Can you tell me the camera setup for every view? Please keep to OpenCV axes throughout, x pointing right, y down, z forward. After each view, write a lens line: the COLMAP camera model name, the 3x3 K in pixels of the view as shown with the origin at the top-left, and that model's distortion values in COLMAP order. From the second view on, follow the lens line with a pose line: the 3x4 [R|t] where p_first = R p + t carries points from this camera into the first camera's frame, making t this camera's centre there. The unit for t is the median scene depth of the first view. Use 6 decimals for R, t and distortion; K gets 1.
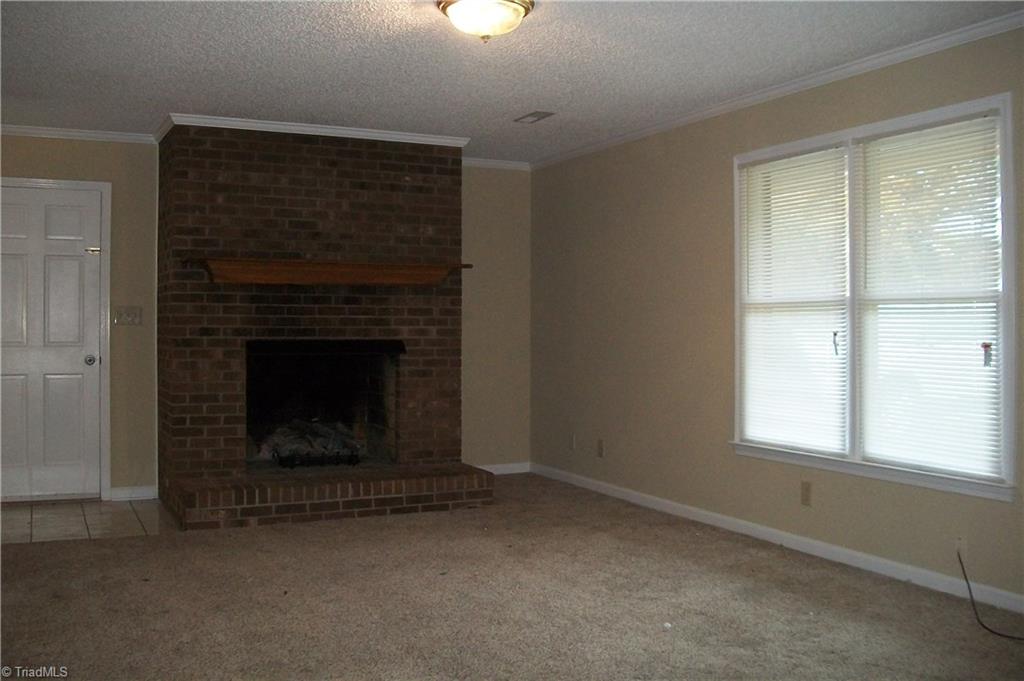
lens RADIAL K [[972.1, 0, 517.8], [0, 972.1, 321.6], [0, 0, 1]] dist [-0.137772, 0.041997]
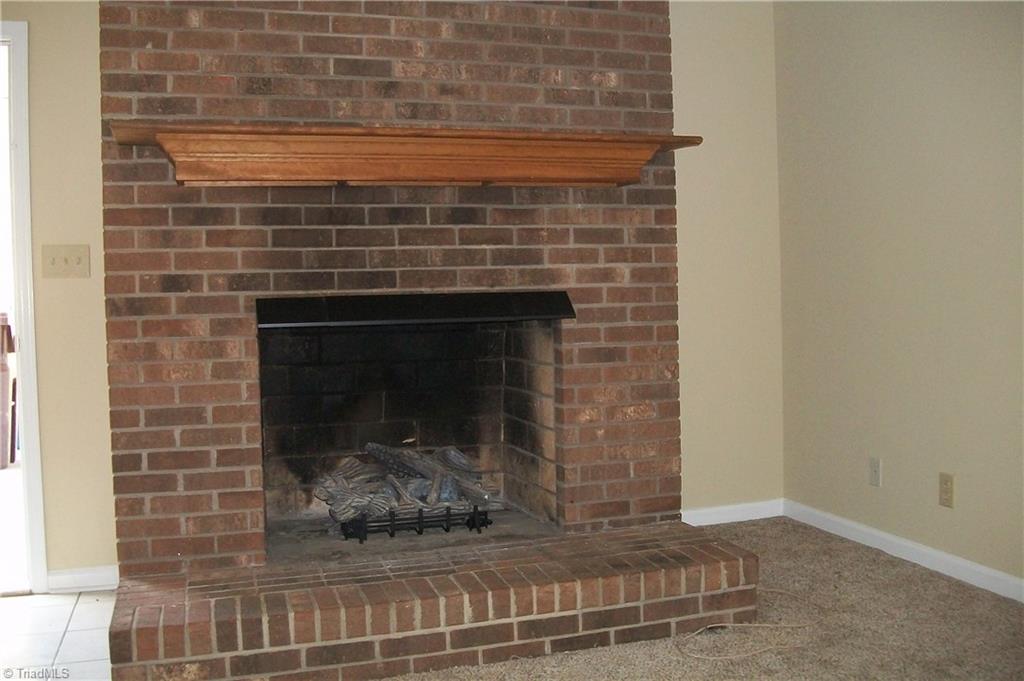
lens RADIAL K [[972.1, 0, 517.8], [0, 972.1, 321.6], [0, 0, 1]] dist [-0.137772, 0.041997]
pose [[0.988434, -0.022324, -0.150003, -0.069649], [0.027875, 0.998998, 0.035006, 0.017047], [0.149071, -0.038783, 0.988066, 0.503816]]
